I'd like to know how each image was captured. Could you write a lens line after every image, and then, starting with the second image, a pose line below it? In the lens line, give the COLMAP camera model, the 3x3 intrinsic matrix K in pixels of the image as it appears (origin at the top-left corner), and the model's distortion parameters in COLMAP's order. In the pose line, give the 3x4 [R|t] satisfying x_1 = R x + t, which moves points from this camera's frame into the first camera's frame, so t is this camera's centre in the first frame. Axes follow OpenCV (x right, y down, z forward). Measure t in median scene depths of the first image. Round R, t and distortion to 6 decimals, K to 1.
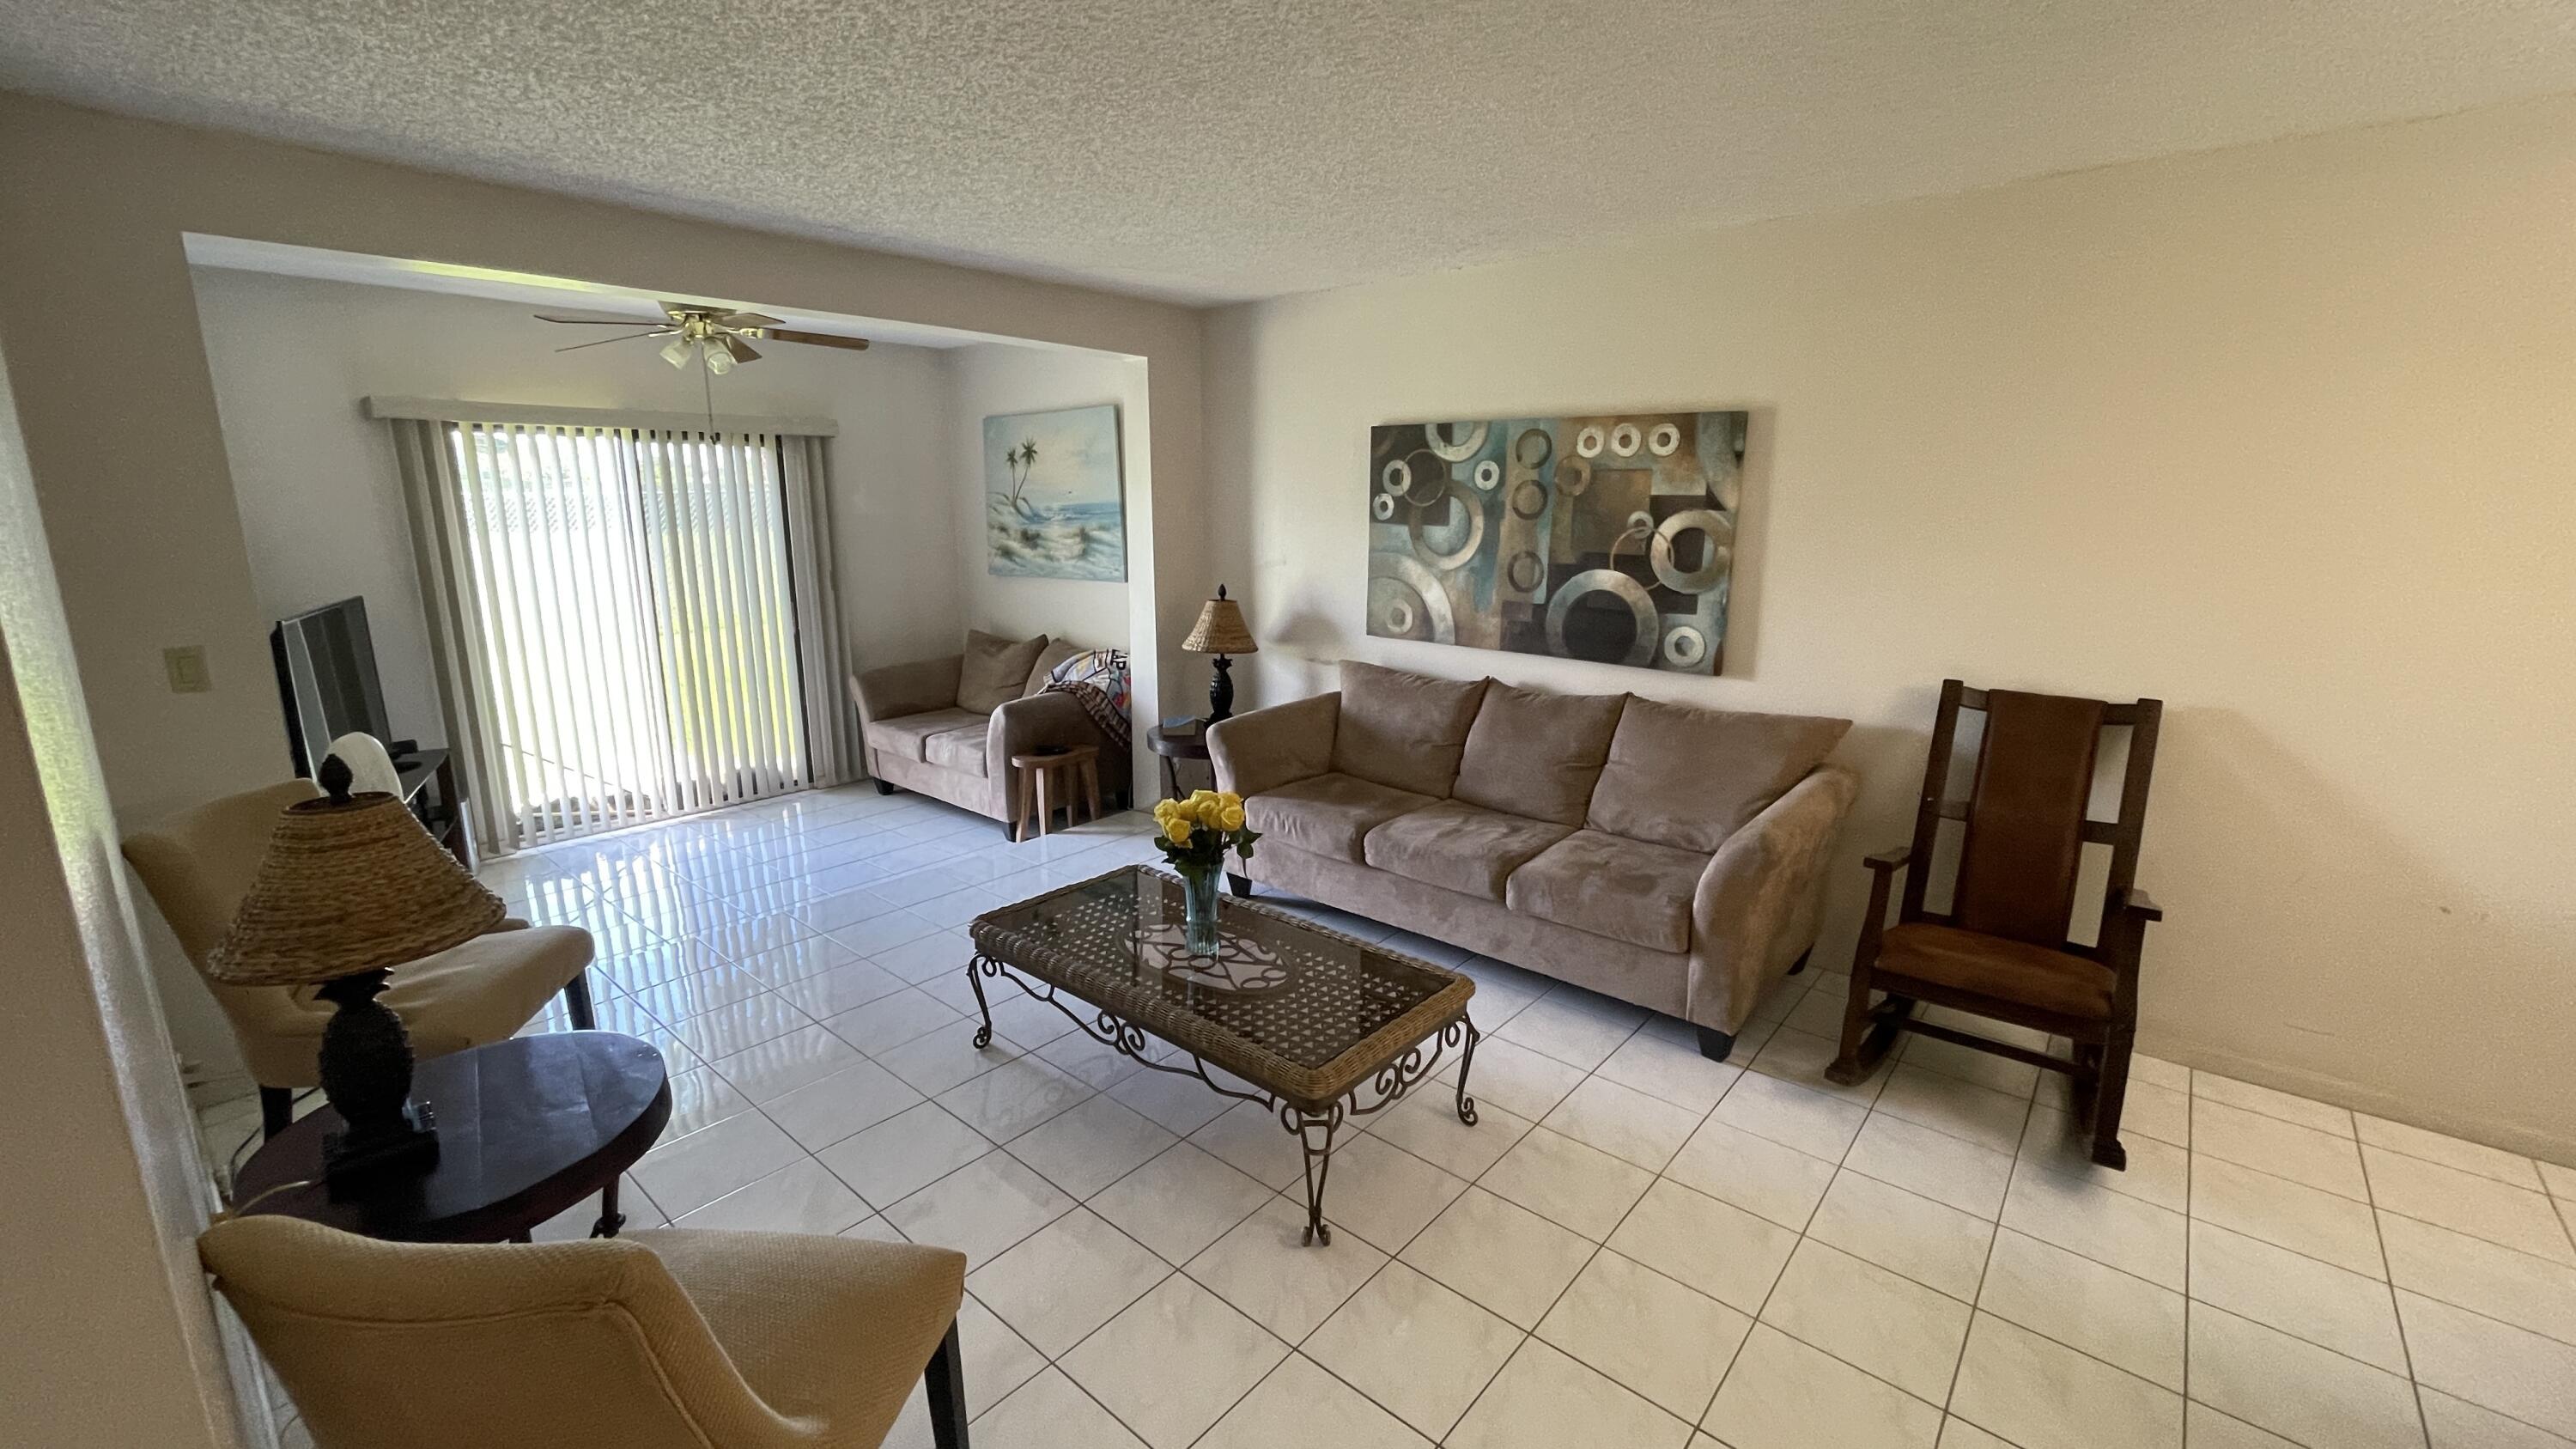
lens RADIAL K [[1039.3, 0, 1288.3], [0, 1039.3, 715.0], [0, 0, 1]] dist [-0.008400, -0.000514]
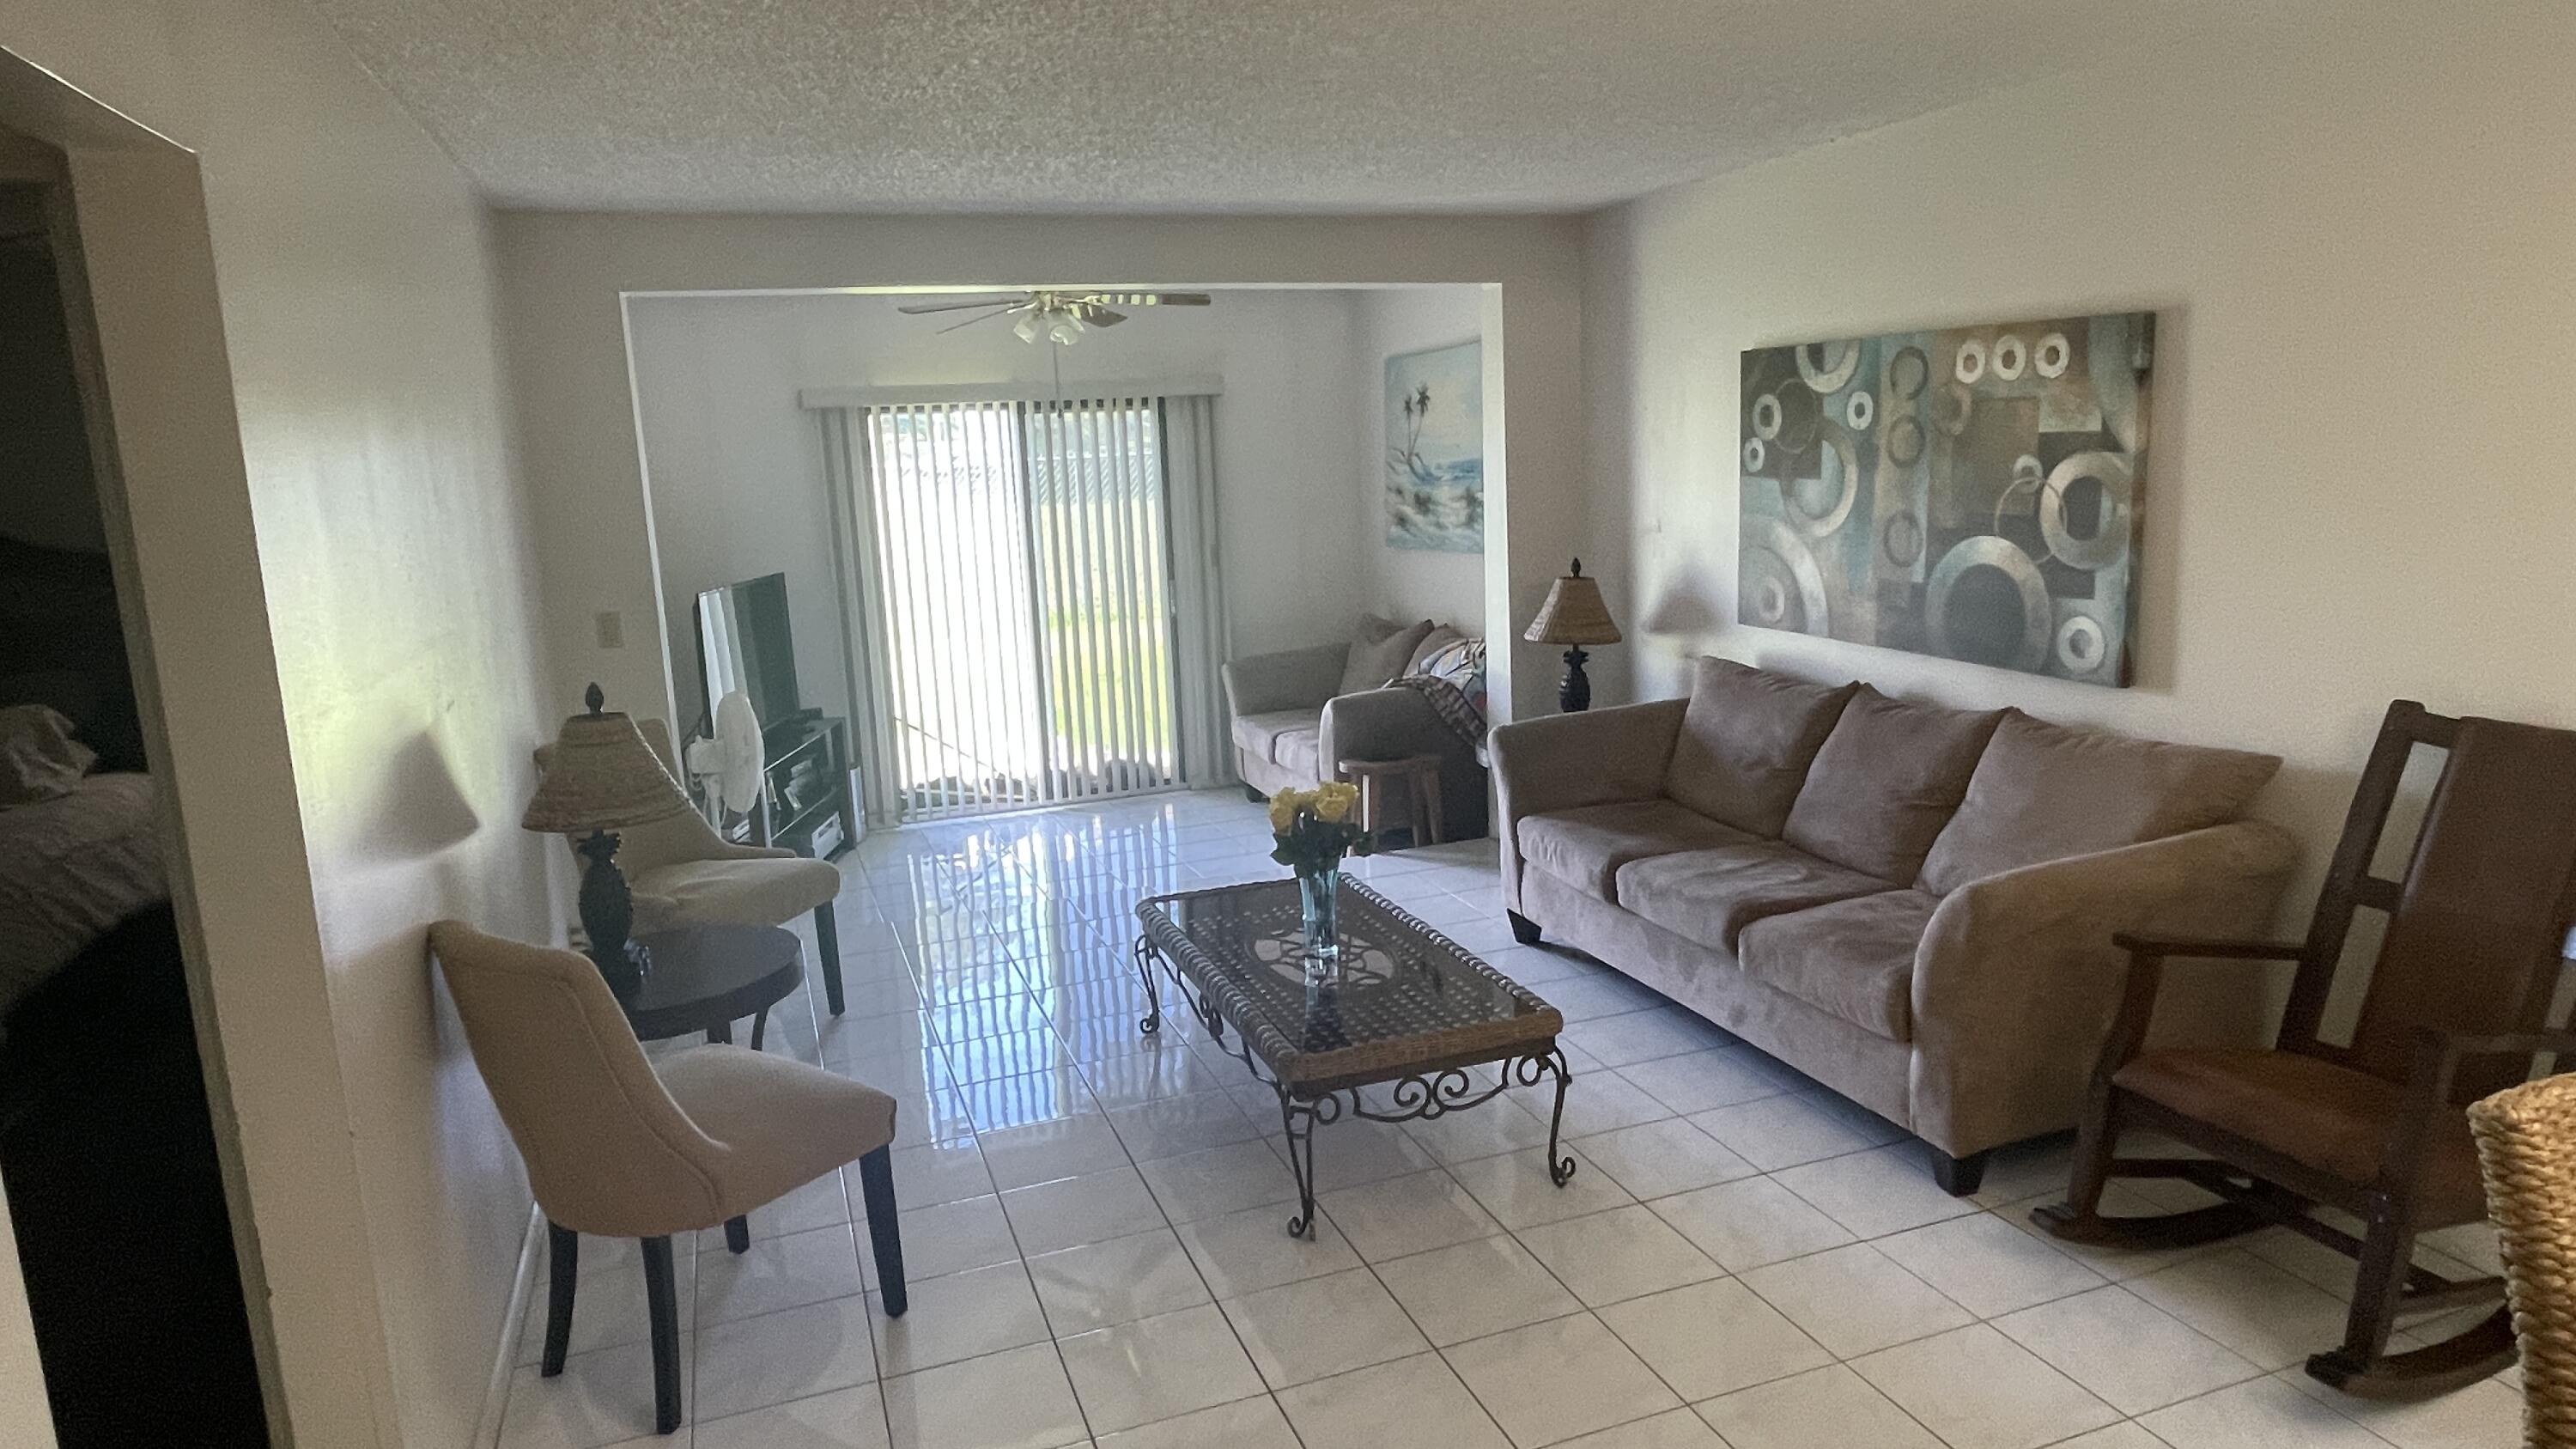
lens RADIAL K [[1529.7, 0, 1261.7], [0, 1529.7, 727.6], [0, 0, 1]] dist [-0.033333, -0.000175]
pose [[0.864258, 0.049590, -0.500598, 0.352549], [-0.056179, 0.998419, 0.001914, 0.016434], [0.499901, 0.026469, 0.865678, -0.140344]]
